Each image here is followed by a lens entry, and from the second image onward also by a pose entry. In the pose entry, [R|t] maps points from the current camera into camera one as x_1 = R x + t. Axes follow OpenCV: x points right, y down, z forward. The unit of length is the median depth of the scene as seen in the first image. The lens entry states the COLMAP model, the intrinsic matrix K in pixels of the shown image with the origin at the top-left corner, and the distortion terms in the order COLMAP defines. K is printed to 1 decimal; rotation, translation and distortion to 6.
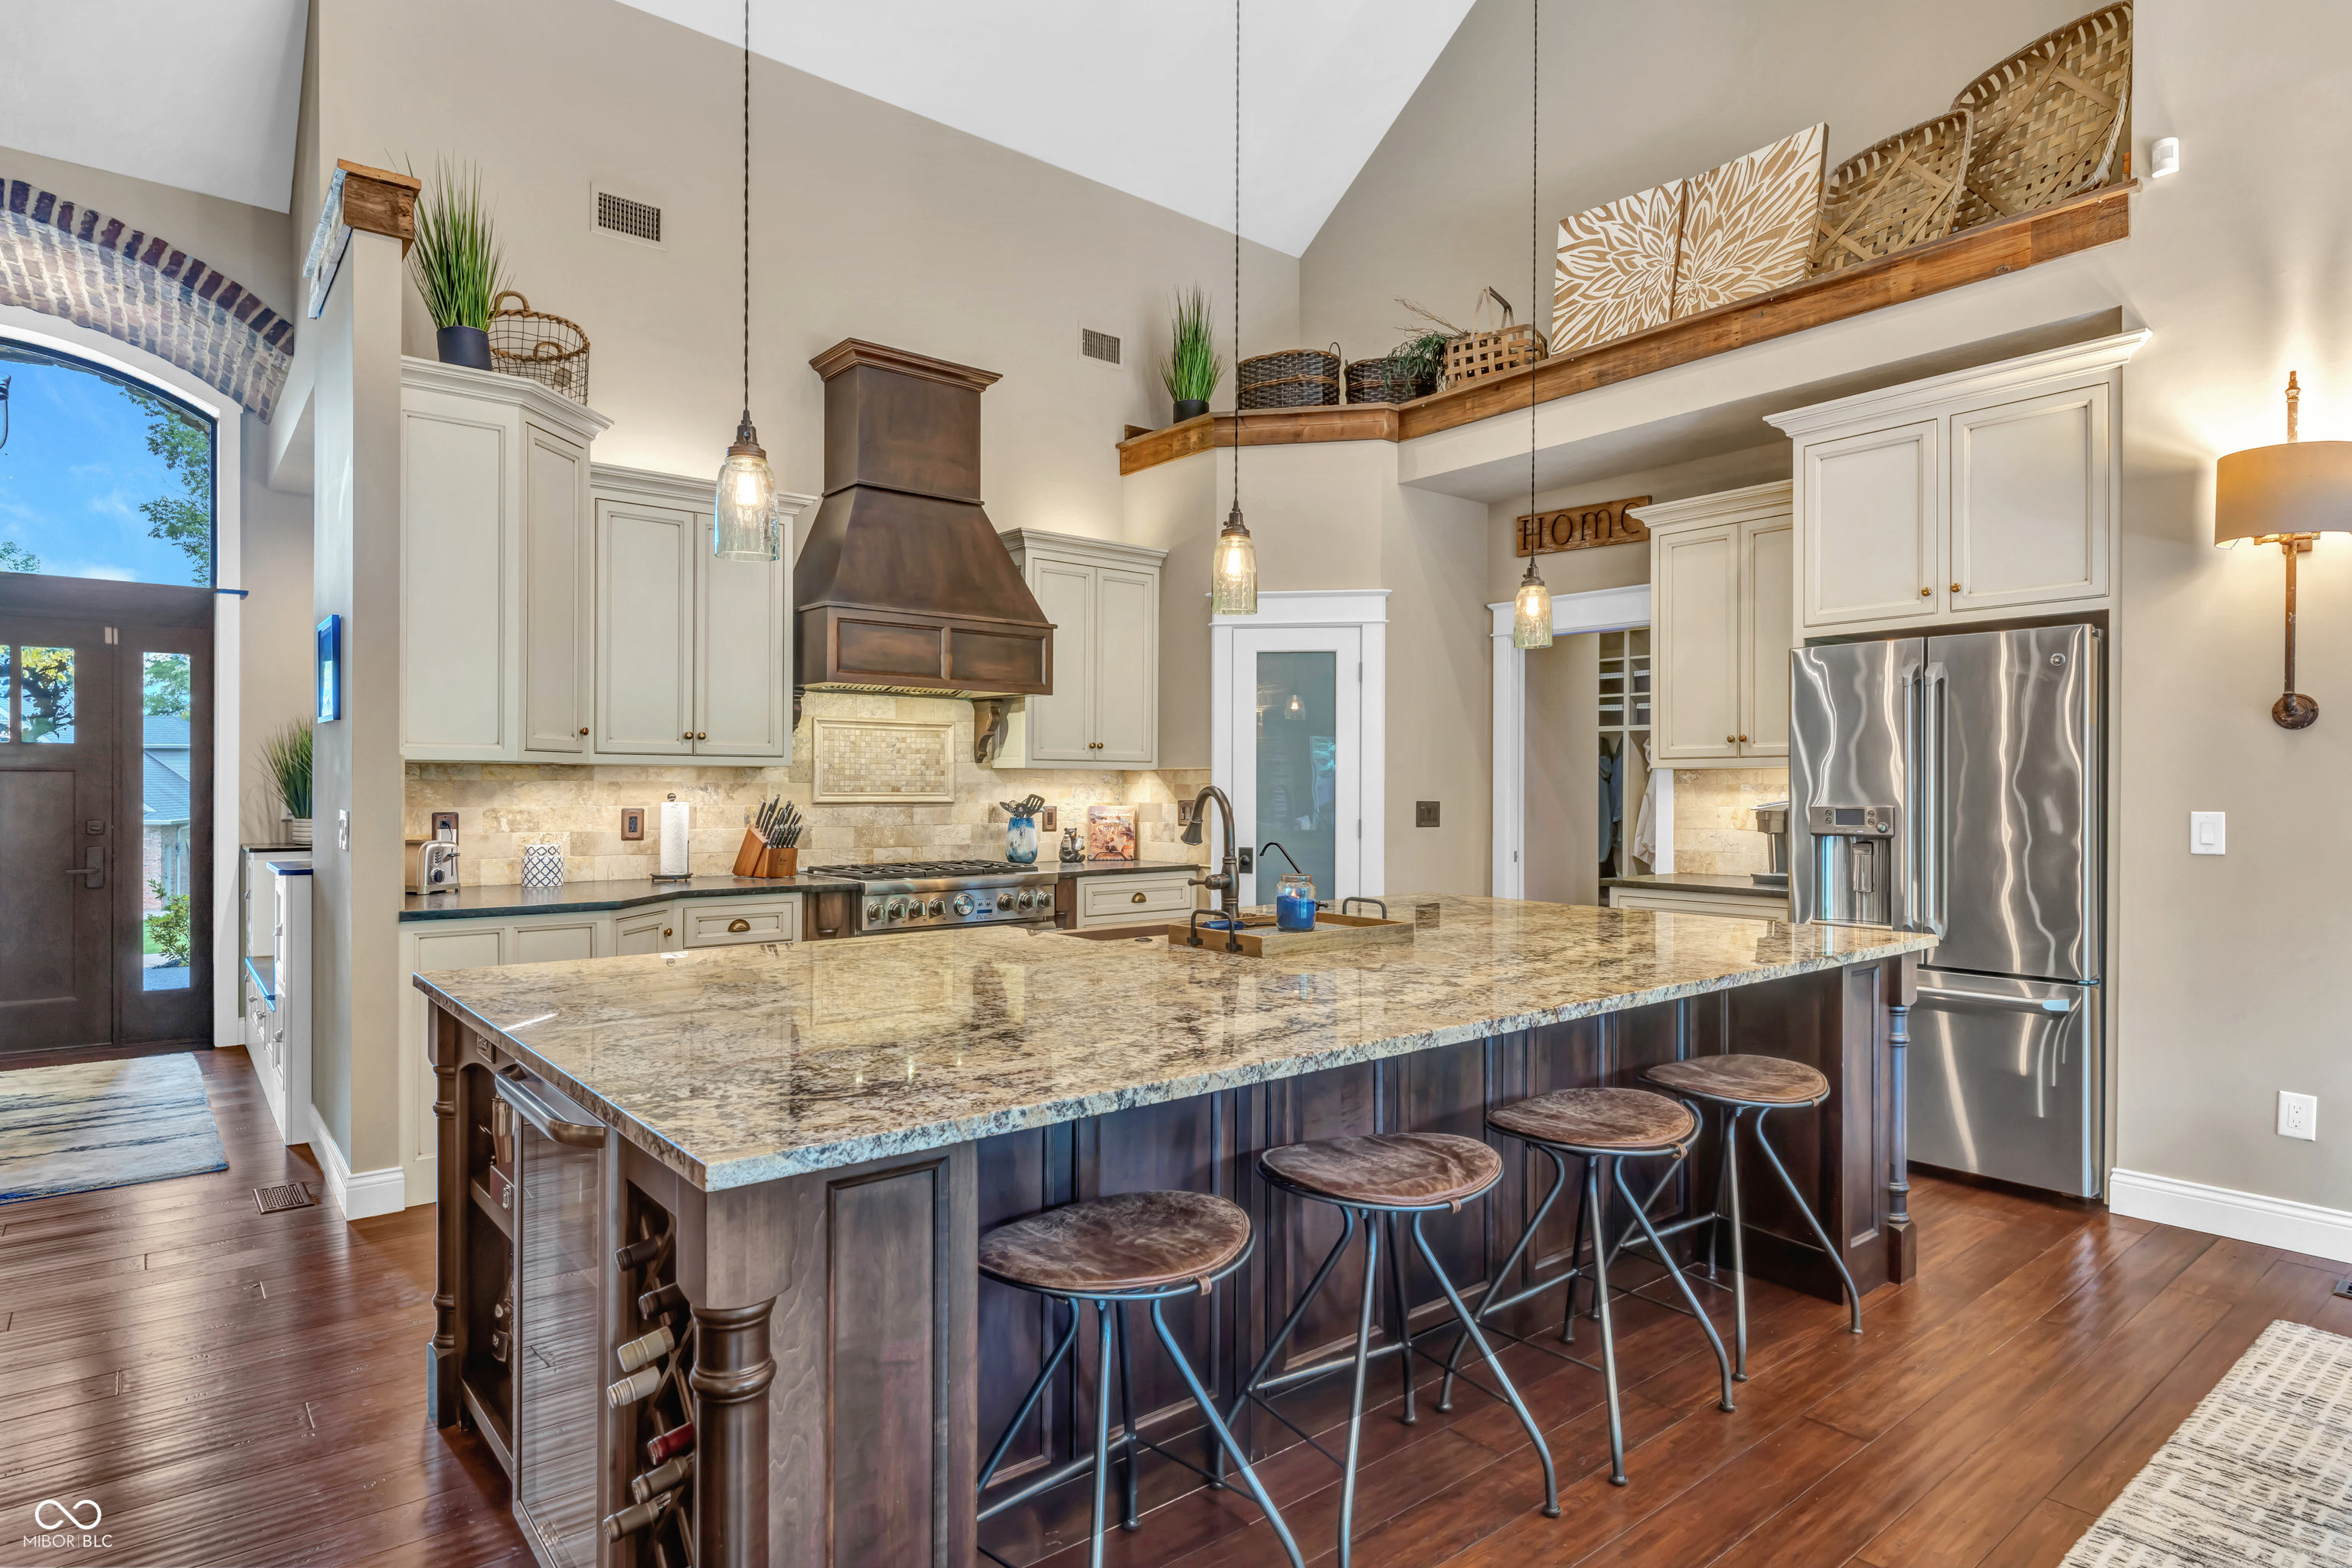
lens RADIAL K [[1276.5, 0, 1172.3], [0, 1276.5, 795.0], [0, 0, 1]] dist [0.005404, -0.007721]
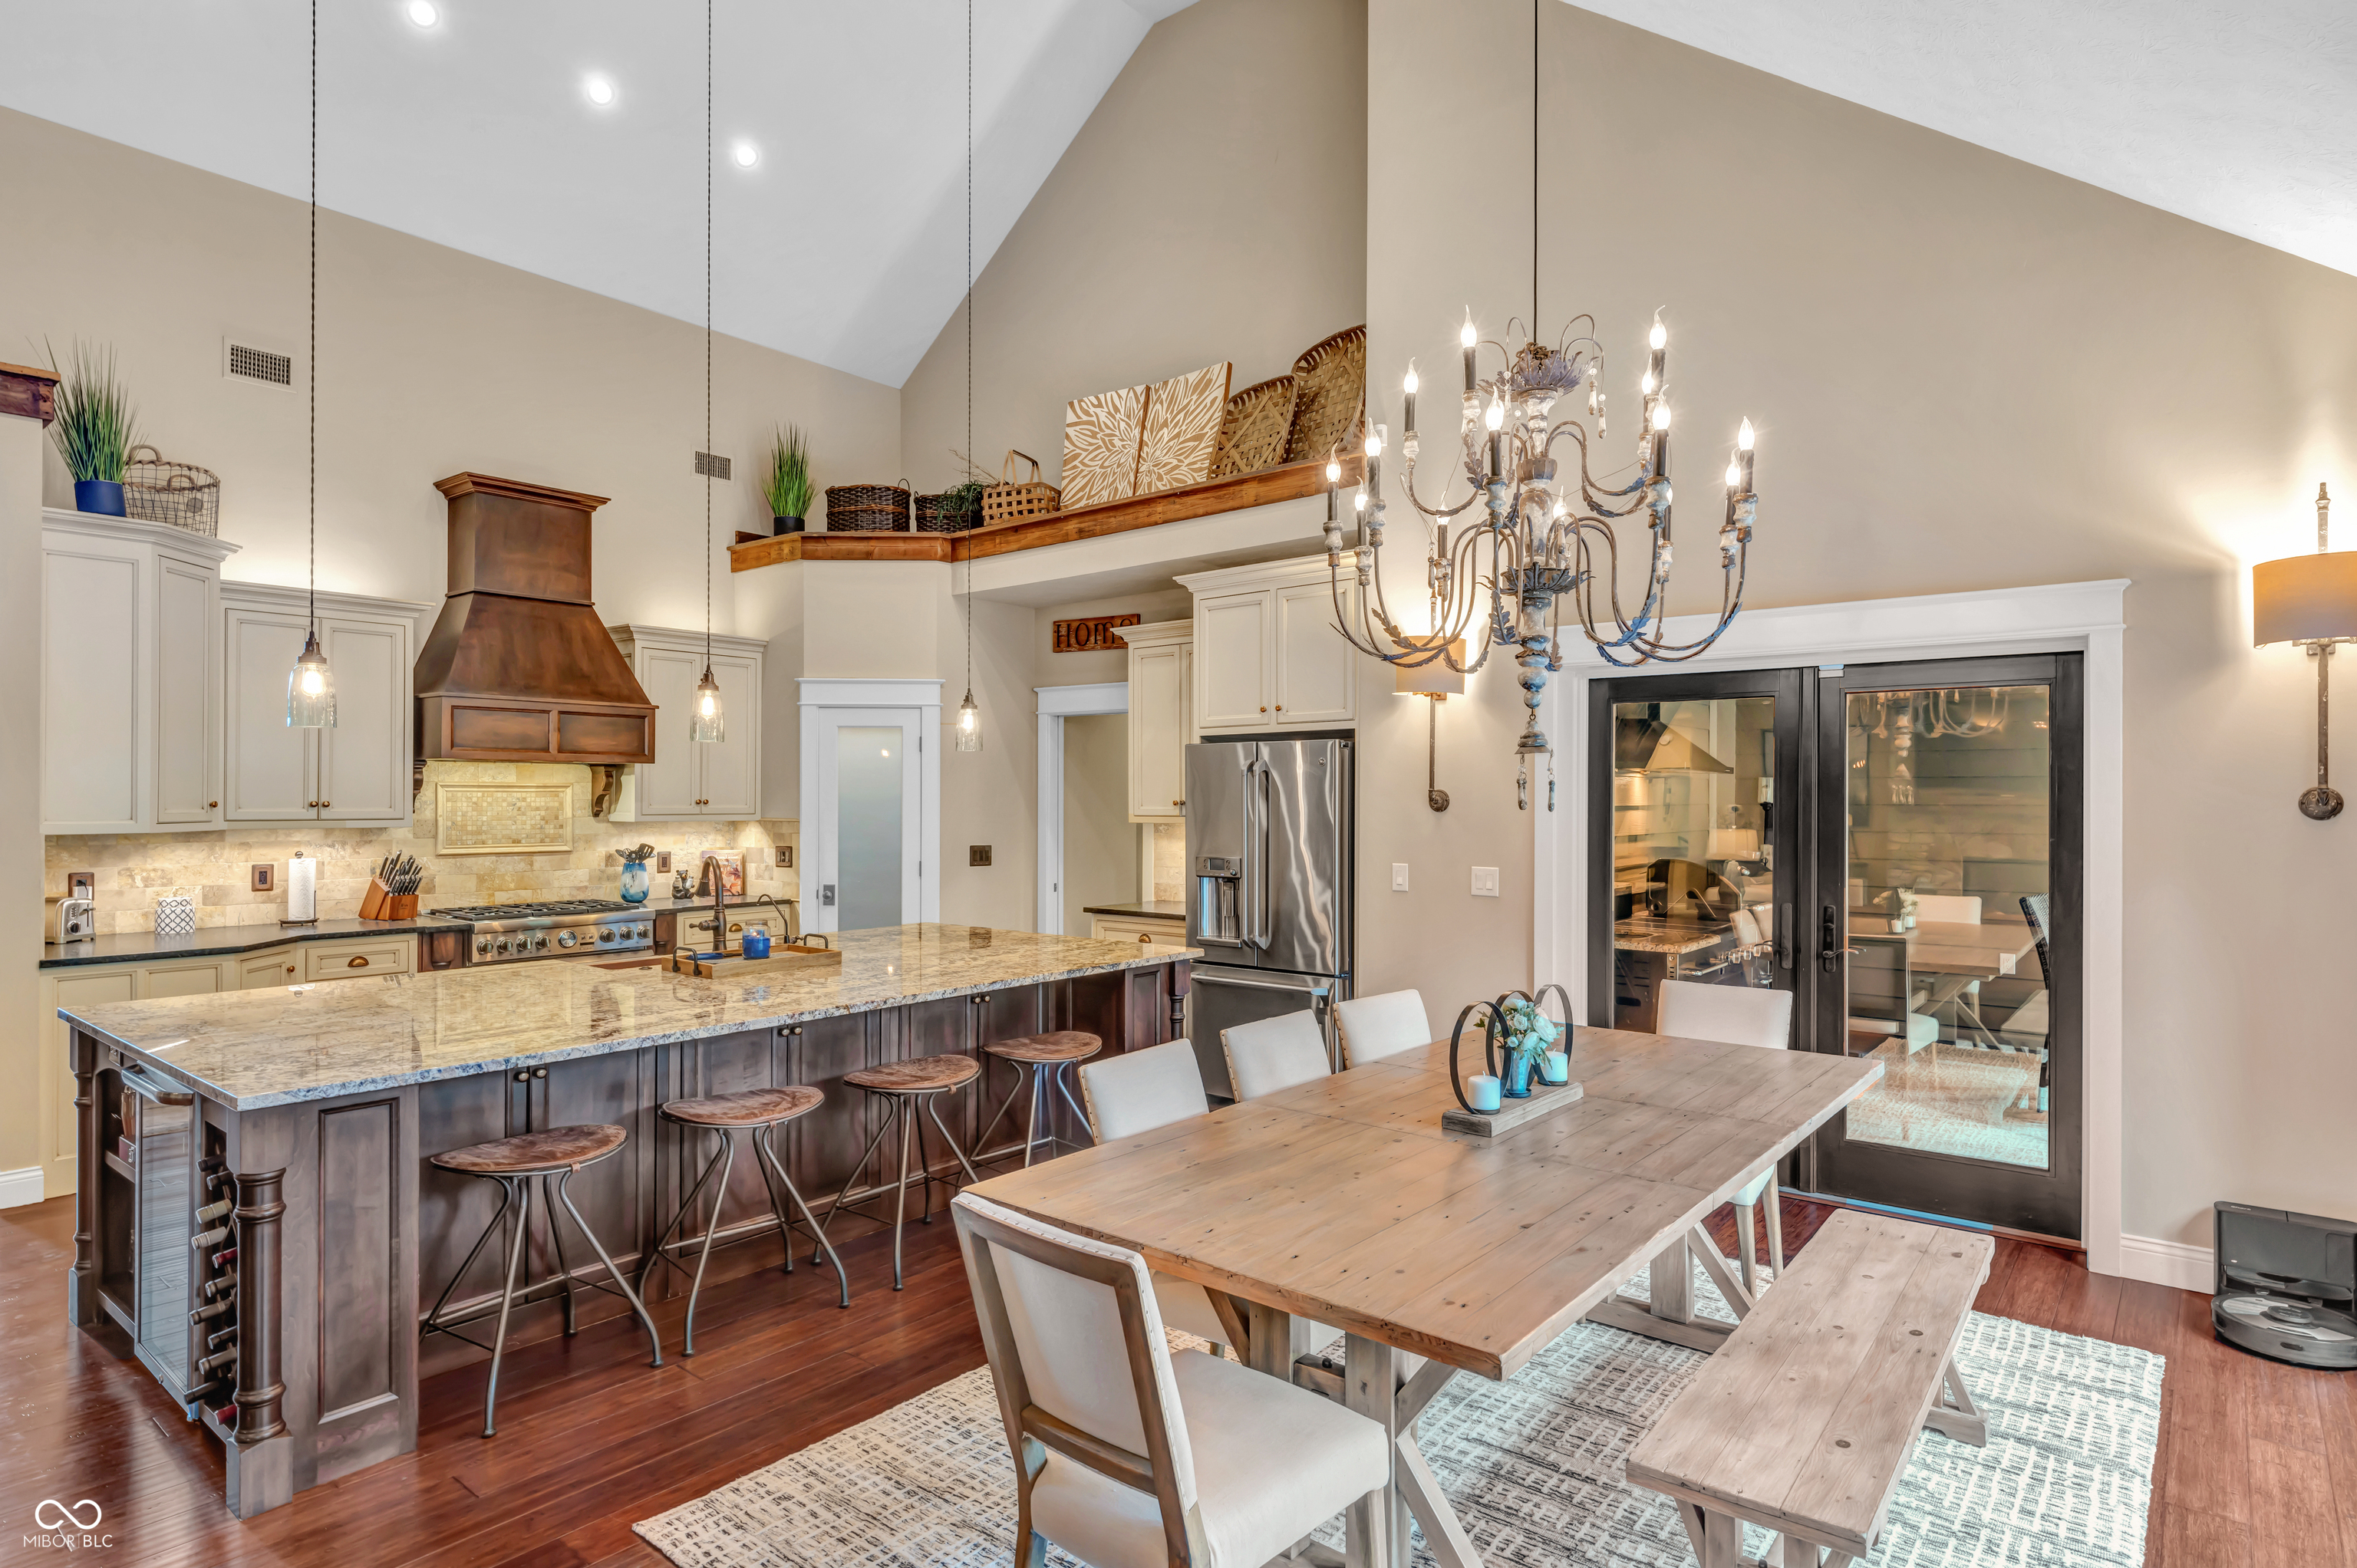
lens RADIAL K [[1279.1, 0, 1200.4], [0, 1279.1, 795.9], [0, 0, 1]] dist [0.005404, -0.007721]
pose [[0.979164, -0.001887, 0.203061, 0.197475], [0.002861, 0.999986, -0.004507, -0.047498], [-0.203050, 0.004994, 0.979156, -0.355366]]
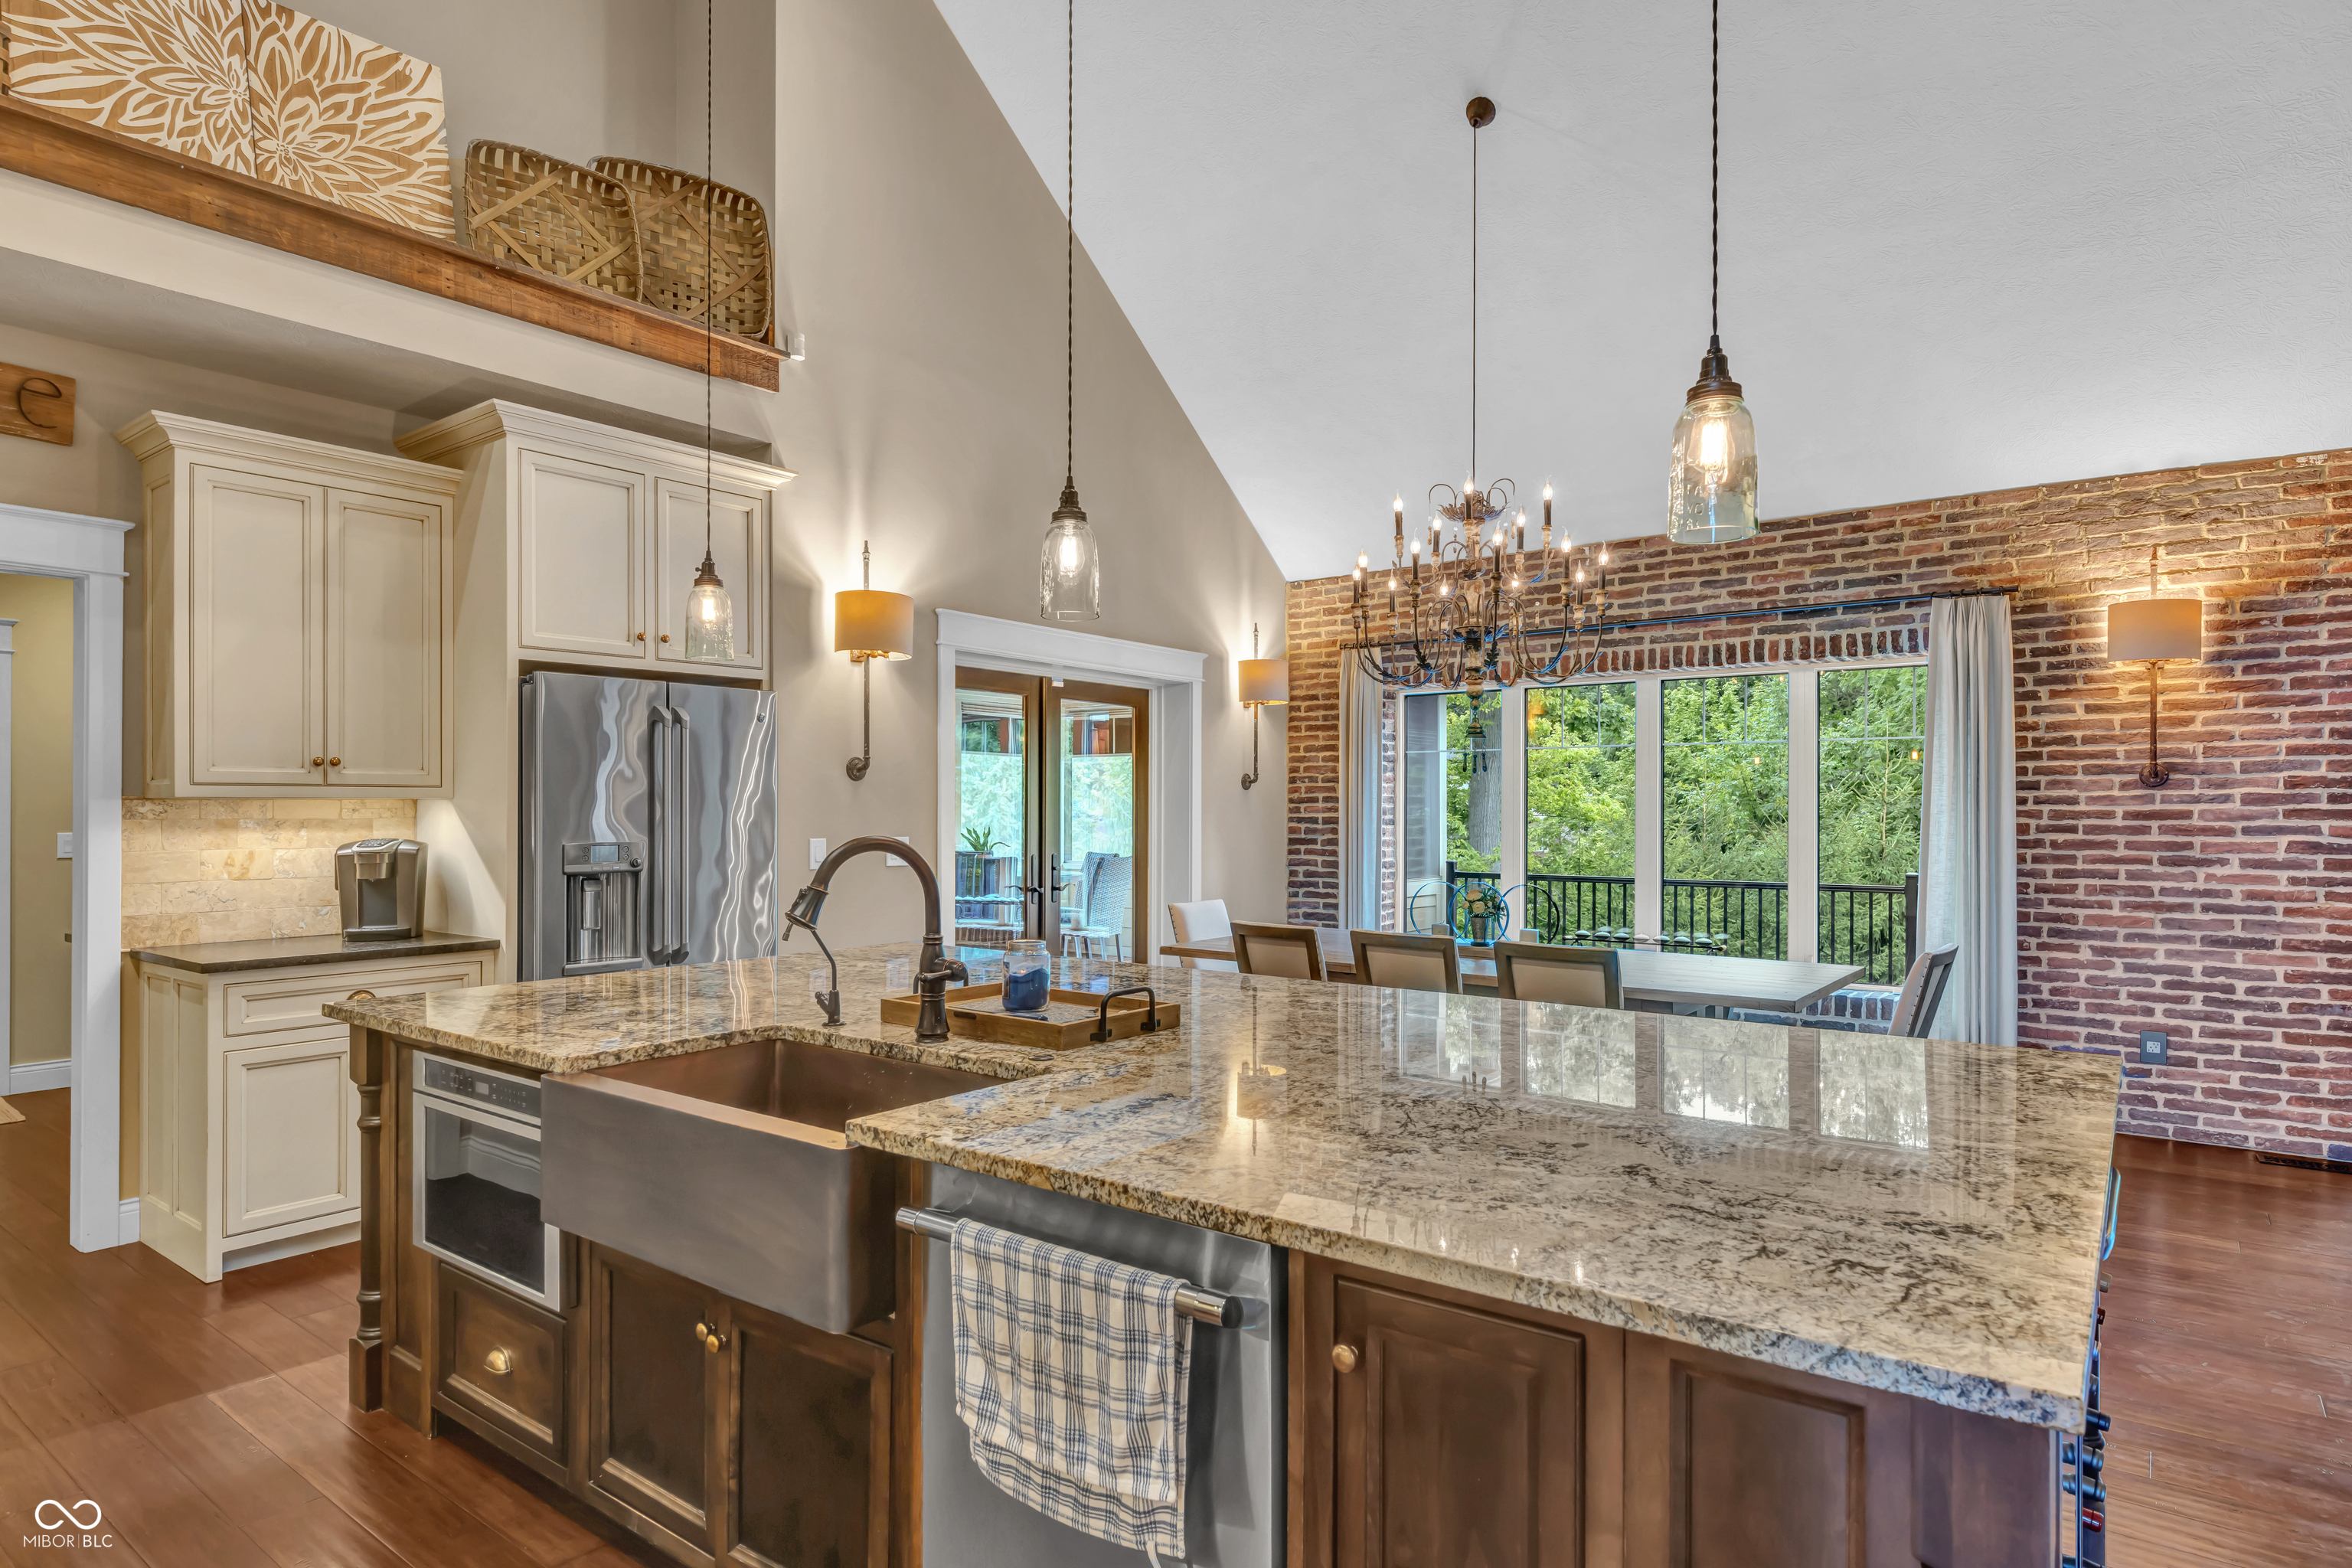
lens RADIAL K [[1276.5, 0, 1190.0], [0, 1276.5, 805.6], [0, 0, 1]] dist [0.005404, -0.007721]
pose [[-0.242829, 0.001755, 0.970067, -0.470817], [0.004089, 0.999991, -0.000785, -0.015164], [-0.970060, 0.003776, -0.242835, 0.715454]]
